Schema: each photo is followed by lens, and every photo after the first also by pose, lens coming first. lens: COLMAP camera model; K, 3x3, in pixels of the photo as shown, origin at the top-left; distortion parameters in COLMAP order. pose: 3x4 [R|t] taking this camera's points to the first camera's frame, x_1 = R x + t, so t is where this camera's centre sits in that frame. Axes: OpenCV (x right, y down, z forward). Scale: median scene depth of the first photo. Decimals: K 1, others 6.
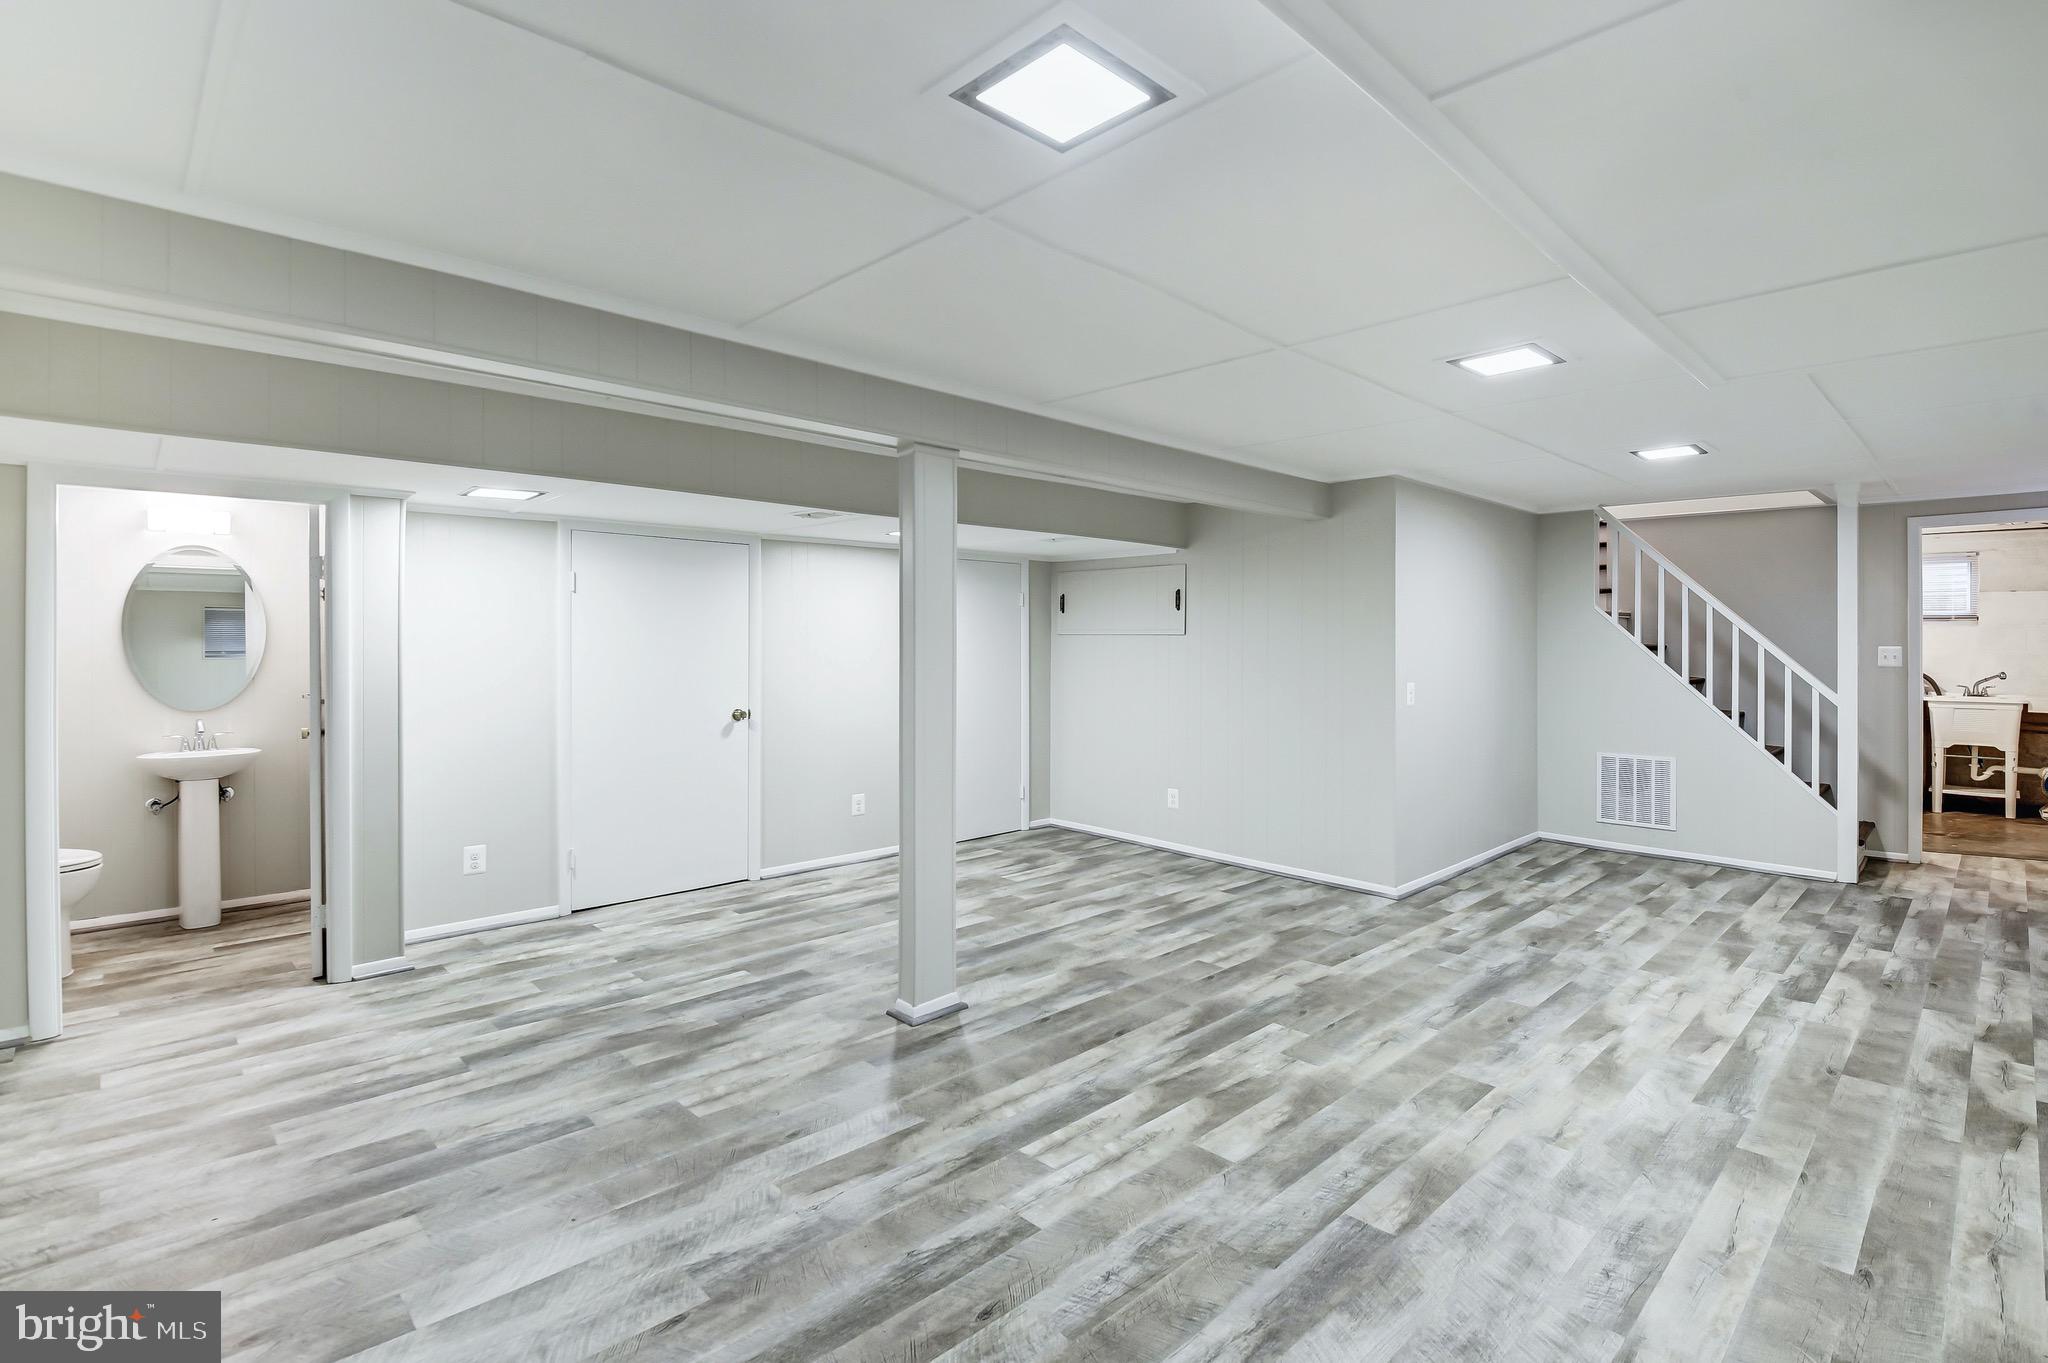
lens RADIAL K [[955.7, 0, 1043.0], [0, 955.7, 674.9], [0, 0, 1]] dist [-0.018112, -0.000293]
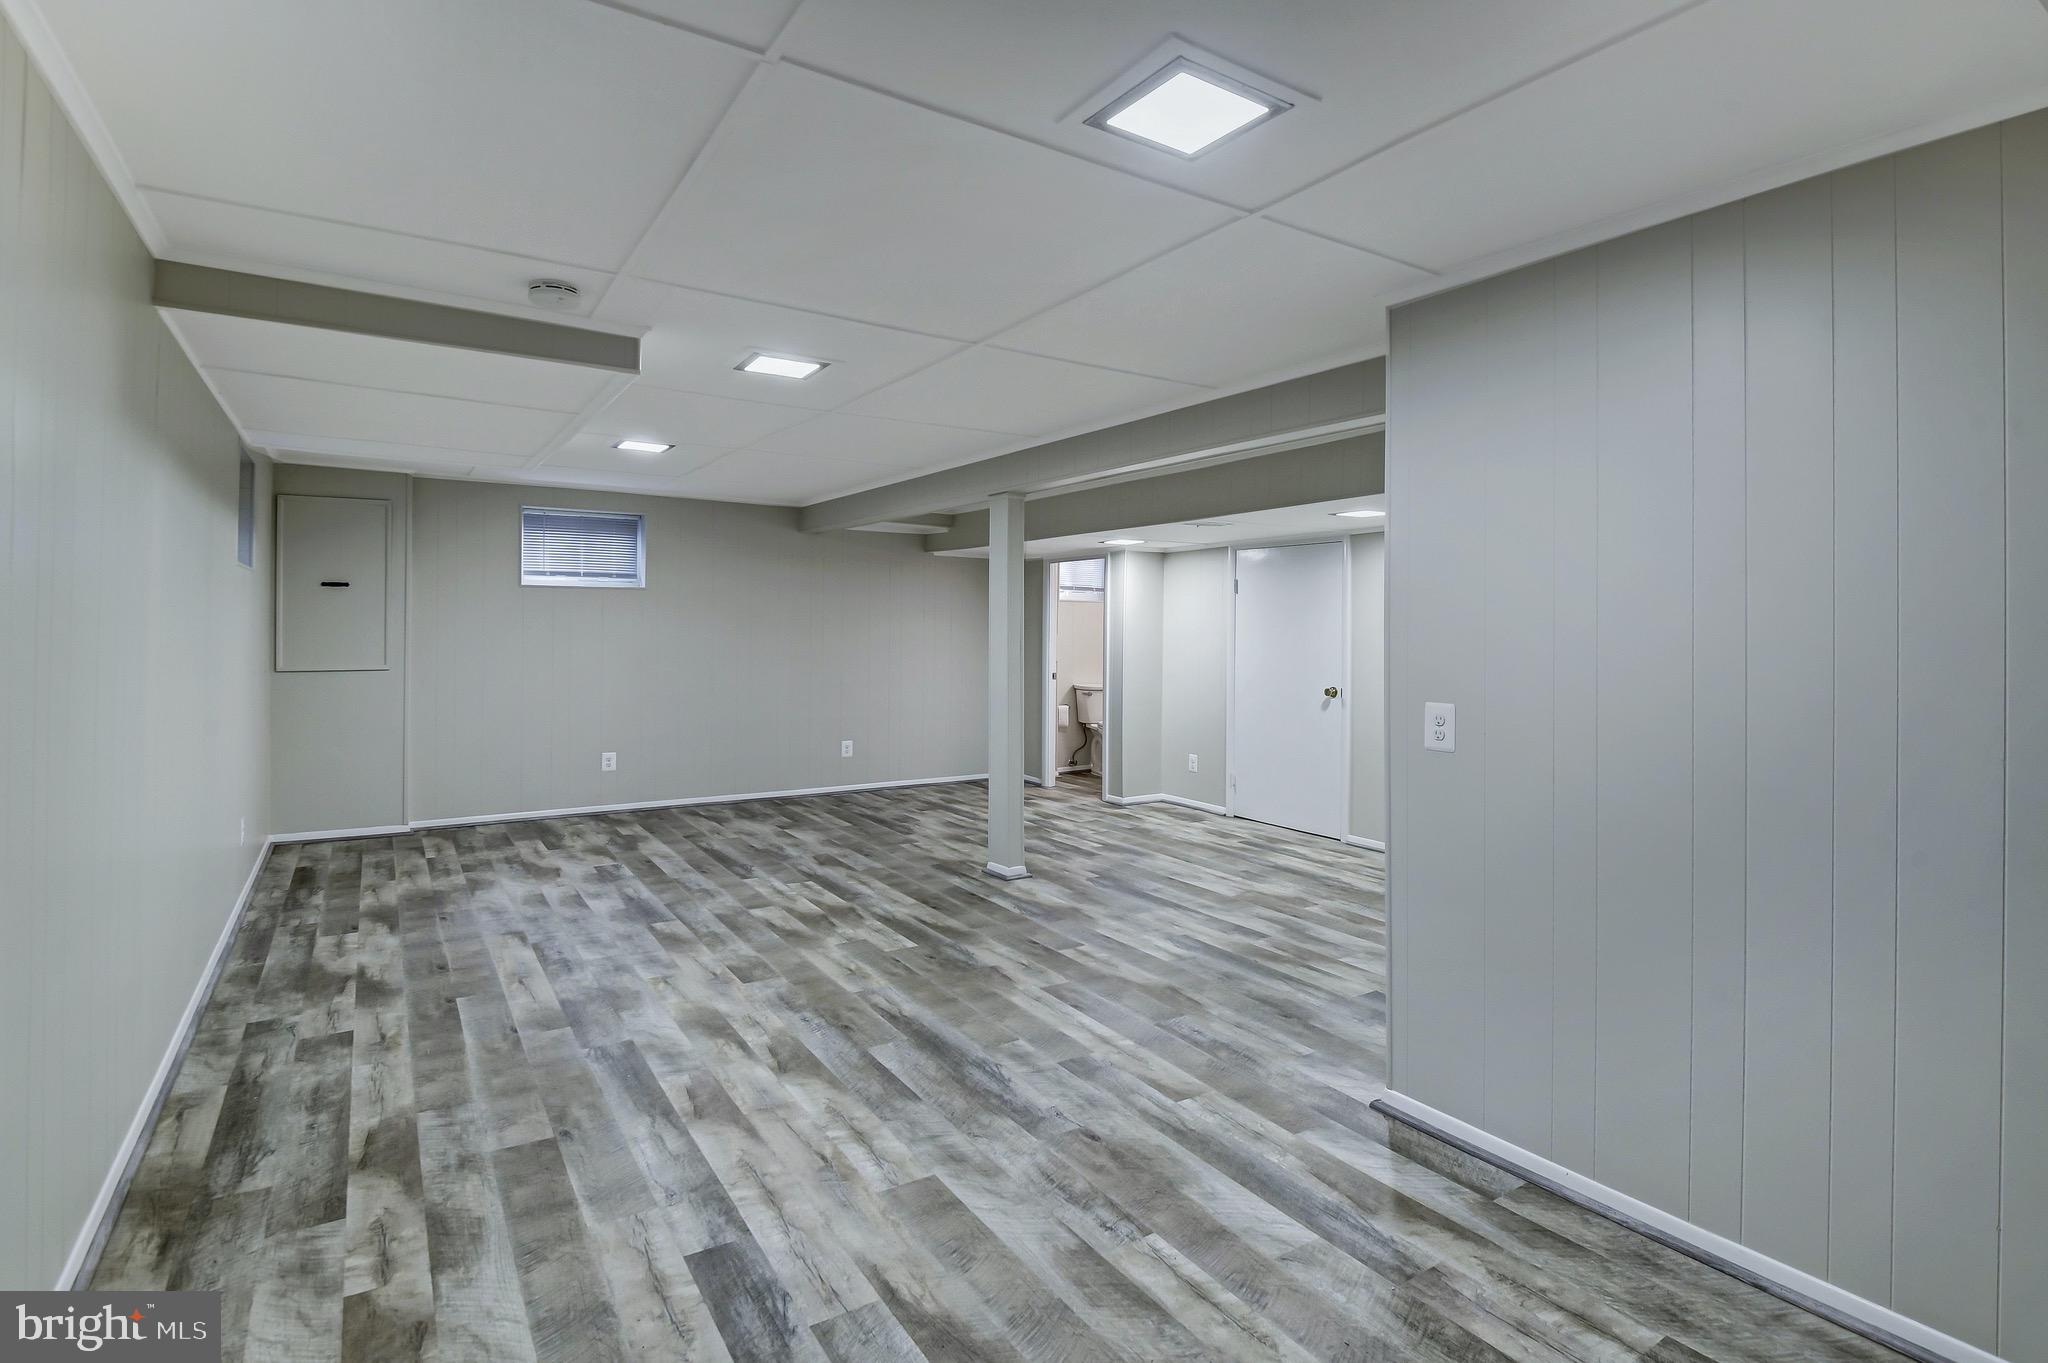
lens RADIAL K [[999.4, 0, 1022.0], [0, 999.4, 634.2], [0, 0, 1]] dist [0.029325, -0.034566]
pose [[-0.196170, -0.005448, -0.980555, 1.530126], [-0.046998, 0.998888, 0.003852, -0.023664], [0.979443, 0.046840, -0.196208, 1.457875]]
